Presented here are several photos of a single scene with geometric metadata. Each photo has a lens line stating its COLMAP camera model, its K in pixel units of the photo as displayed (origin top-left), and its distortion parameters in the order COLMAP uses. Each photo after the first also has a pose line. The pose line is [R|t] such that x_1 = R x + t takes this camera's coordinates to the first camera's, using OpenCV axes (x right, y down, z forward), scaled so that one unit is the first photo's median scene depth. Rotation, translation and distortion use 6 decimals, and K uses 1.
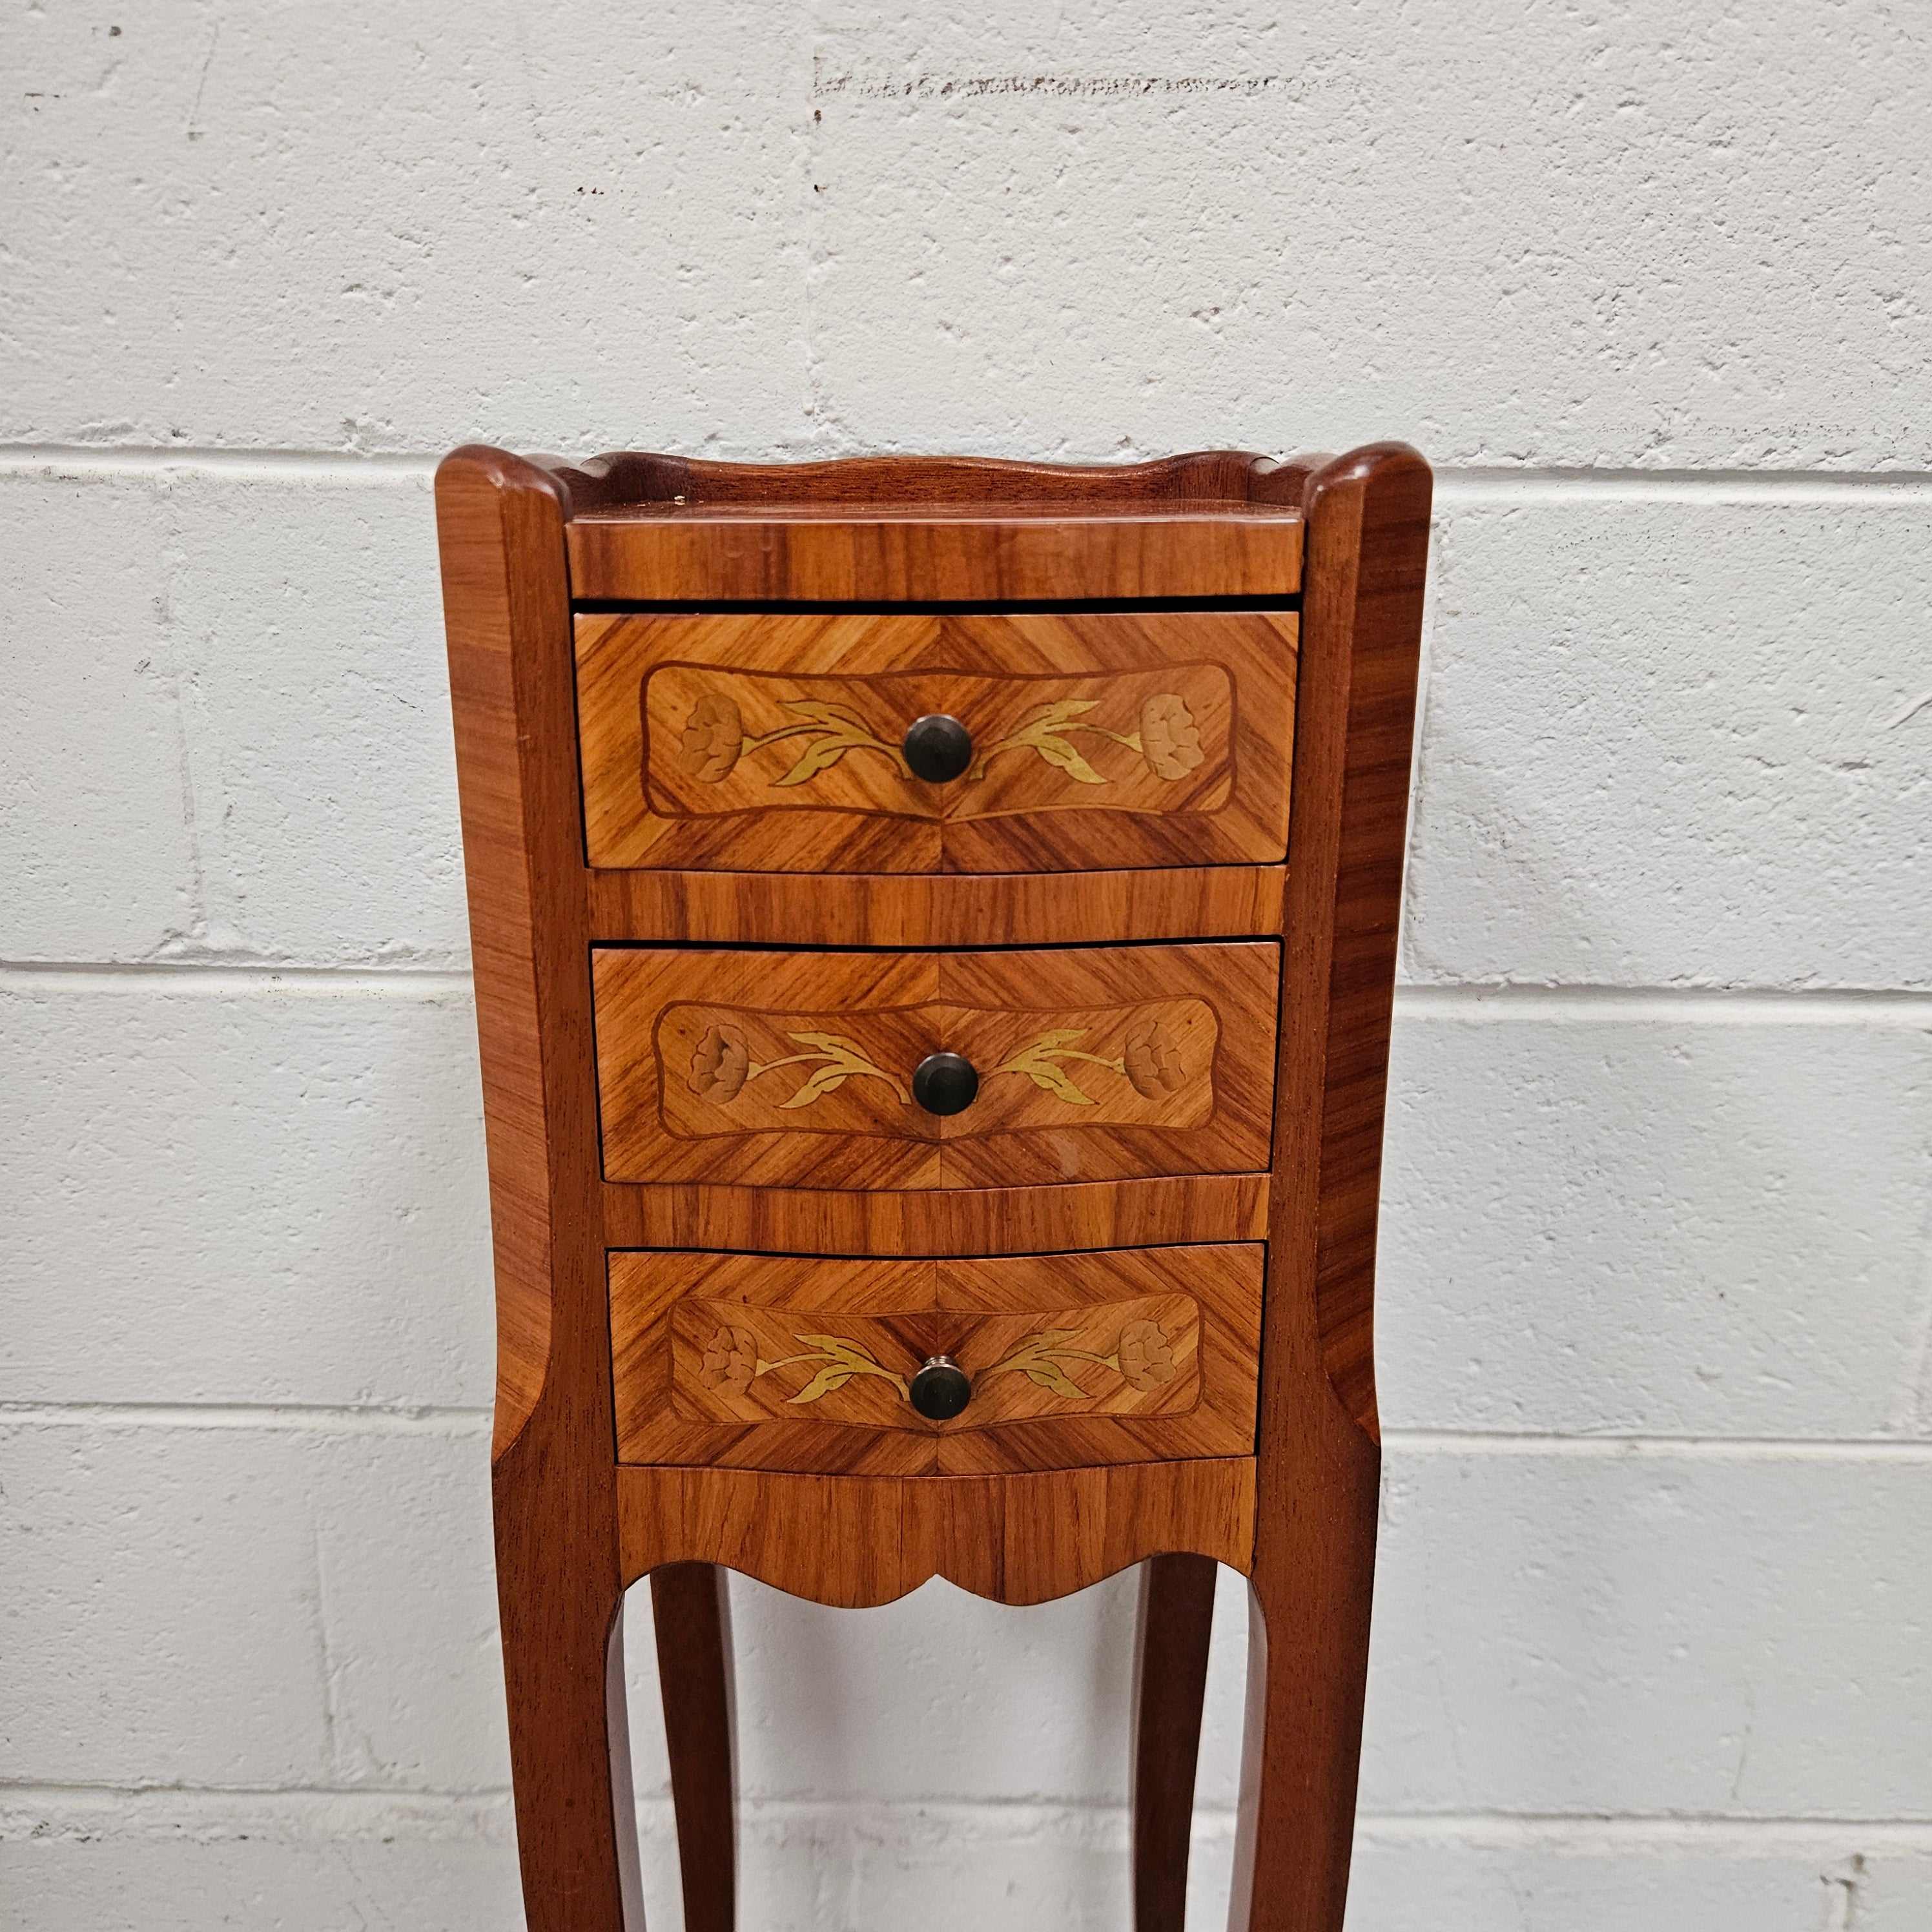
lens RADIAL K [[1806.5, 0, 966.6], [0, 1806.5, 917.4], [0, 0, 1]] dist [0.072102, -0.102167]
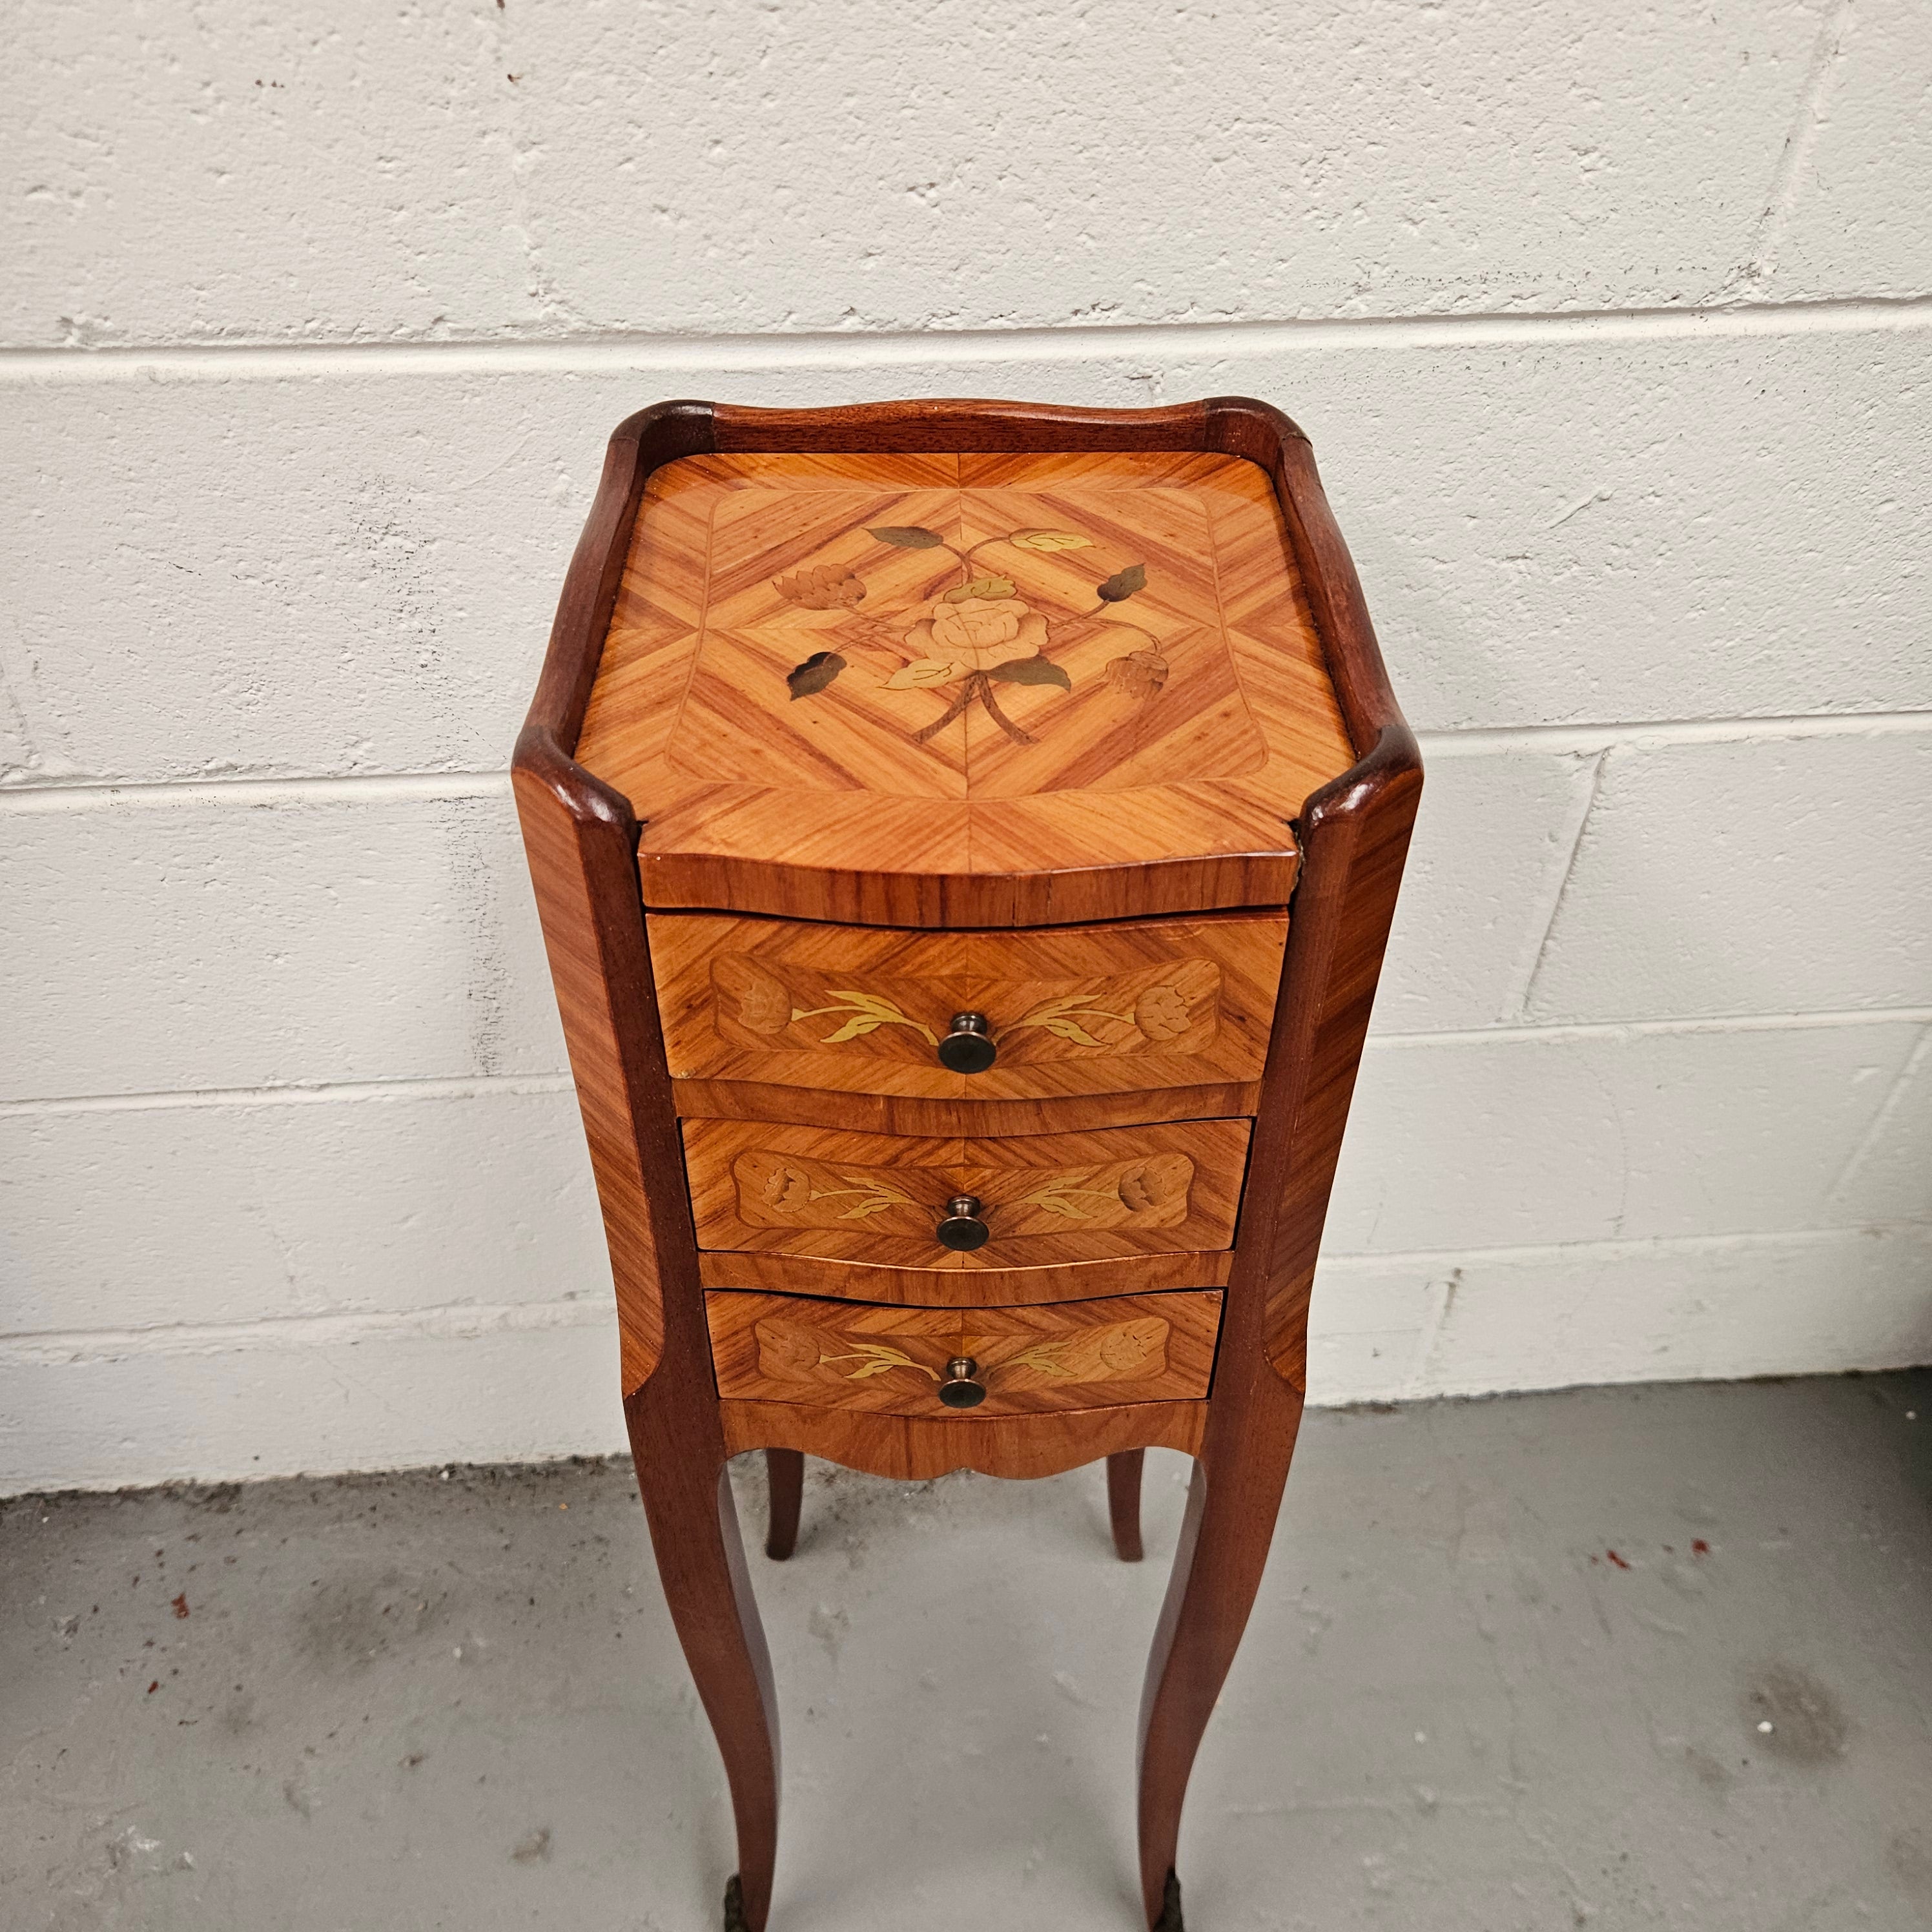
lens RADIAL K [[1810.2, 0, 960.5], [0, 1810.2, 965.4], [0, 0, 1]] dist [0.044407, -0.035254]
pose [[0.996071, -0.062097, 0.063140, 0.061986], [0.026470, 0.889143, 0.456863, -0.403055], [-0.084511, -0.453397, 0.887293, -0.083823]]
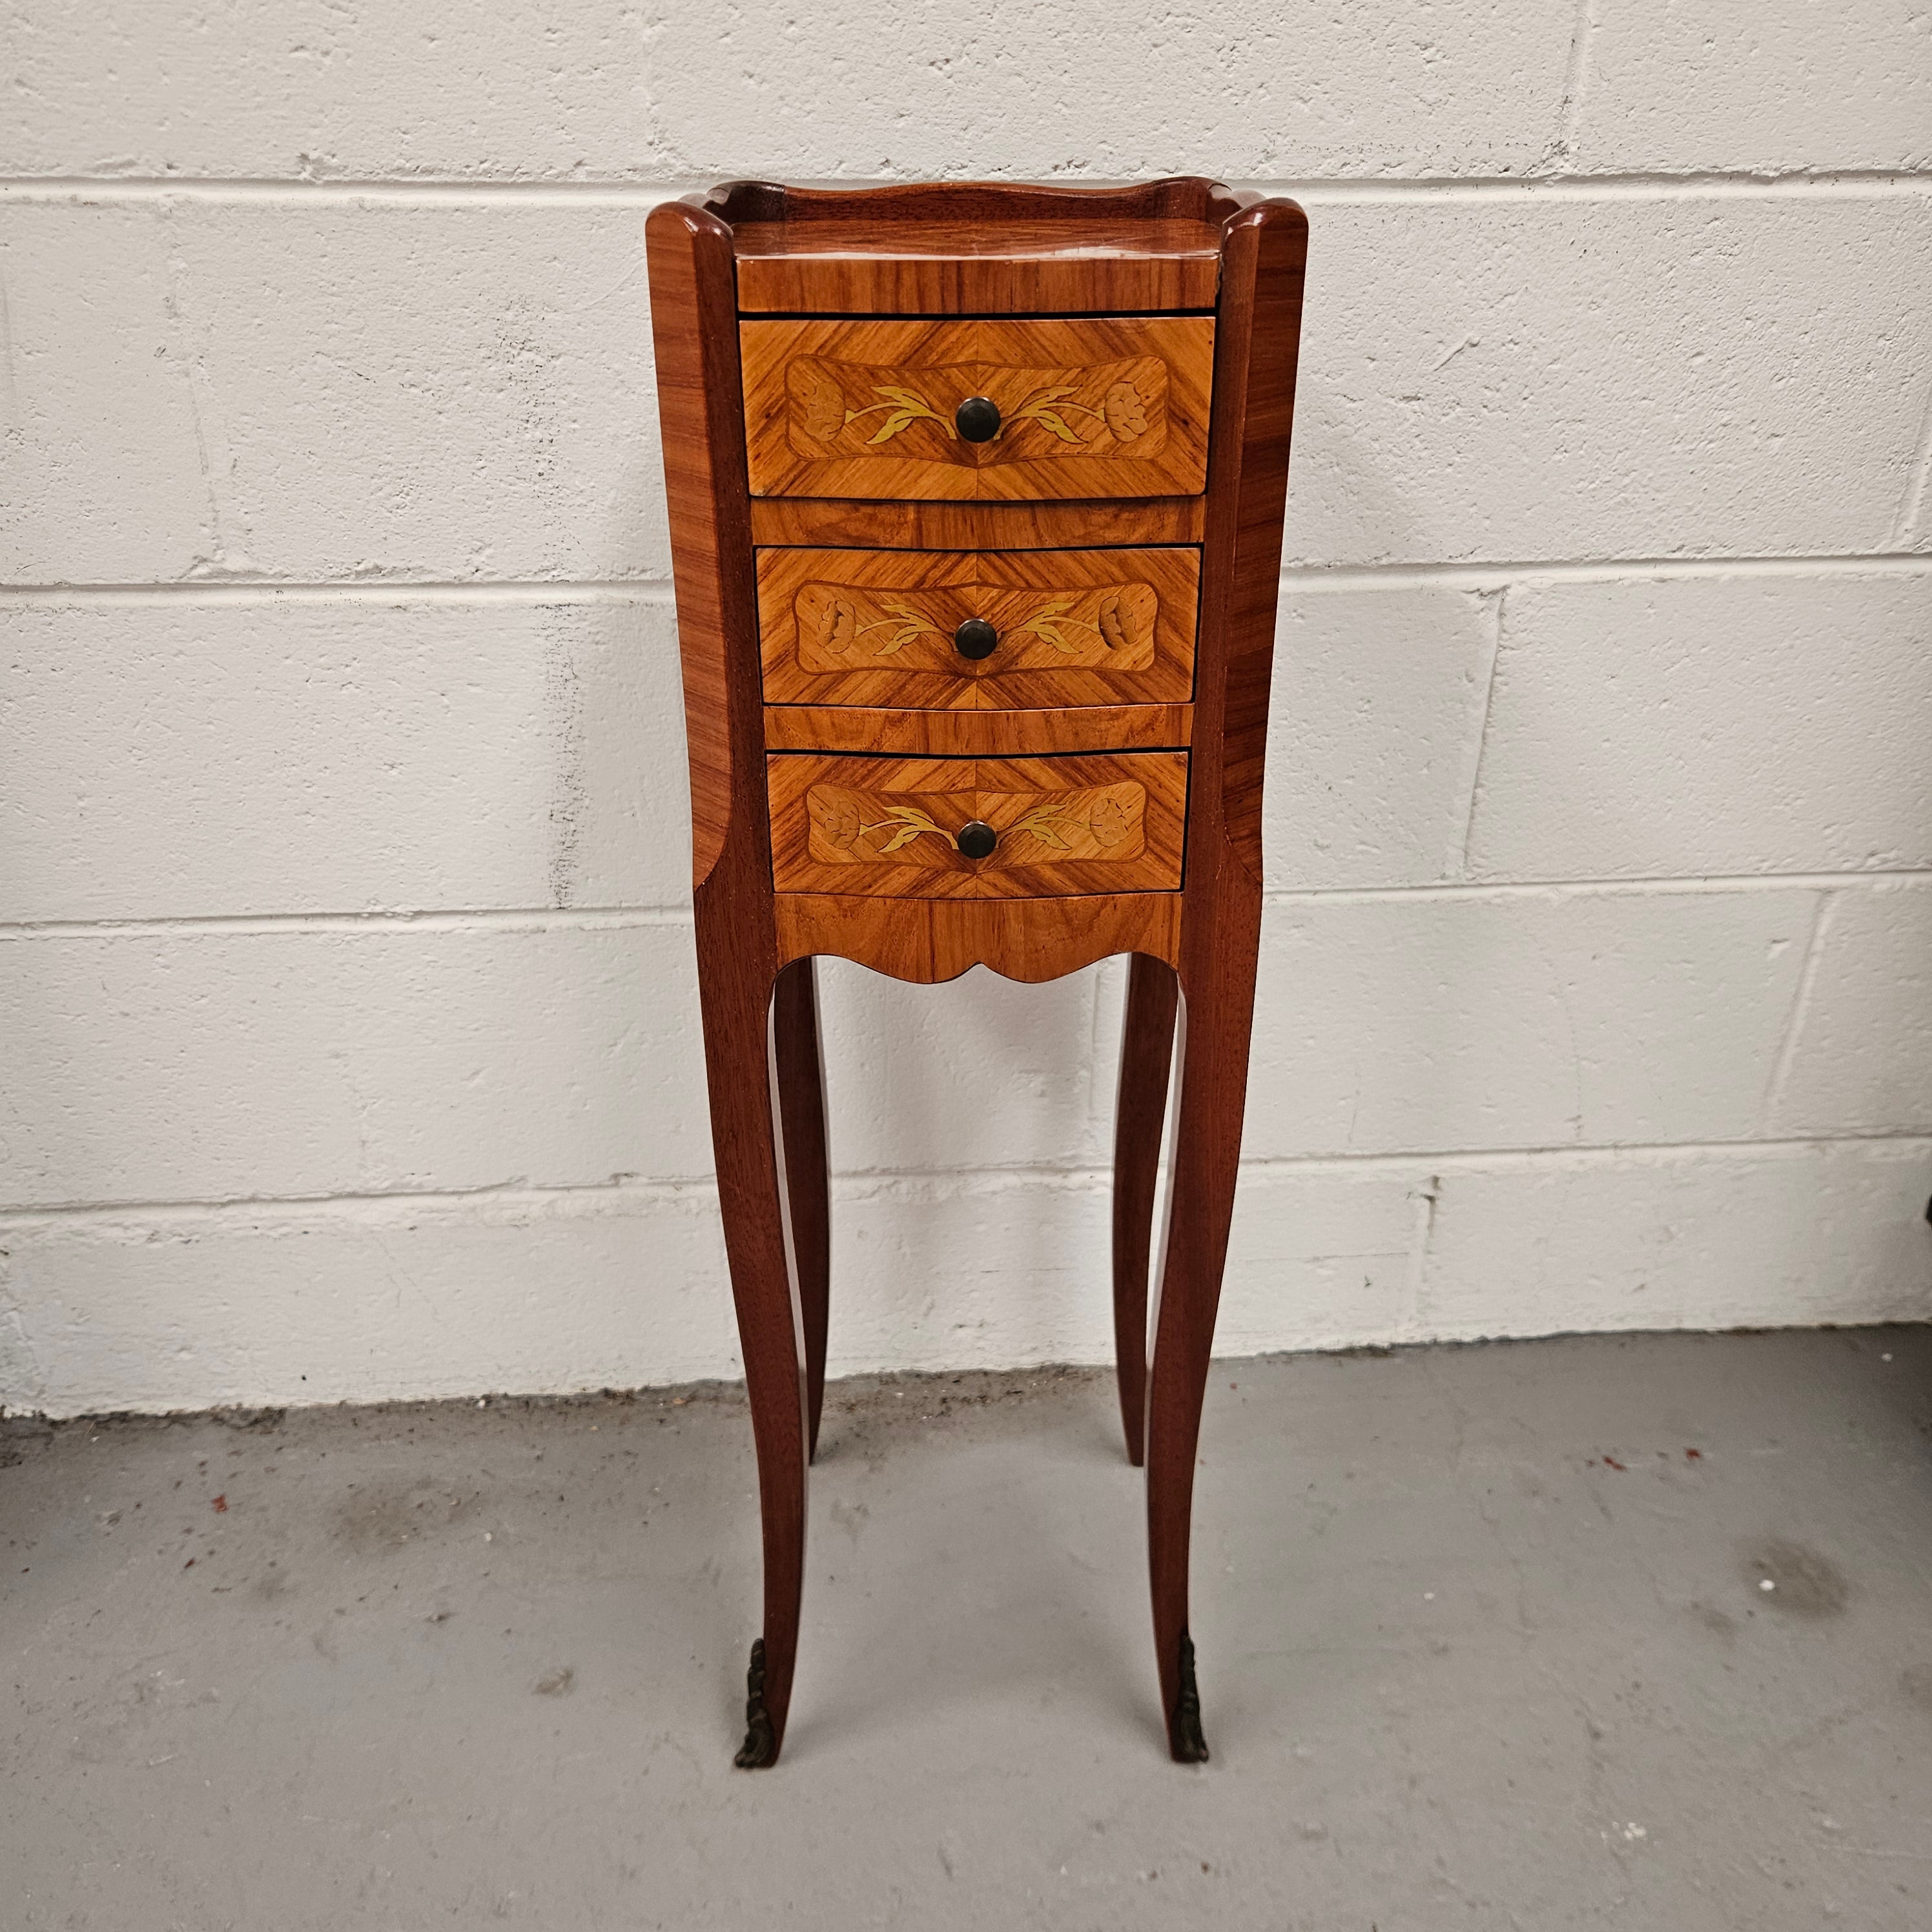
lens RADIAL K [[1814.5, 0, 966.0], [0, 1814.5, 966.0], [0, 0, 1]] dist [0.053924, -0.049933]
pose [[0.995840, -0.049459, 0.076529, 0.012133], [0.033985, 0.980868, 0.191684, 0.068831], [-0.084546, -0.188286, 0.978468, -0.468294]]
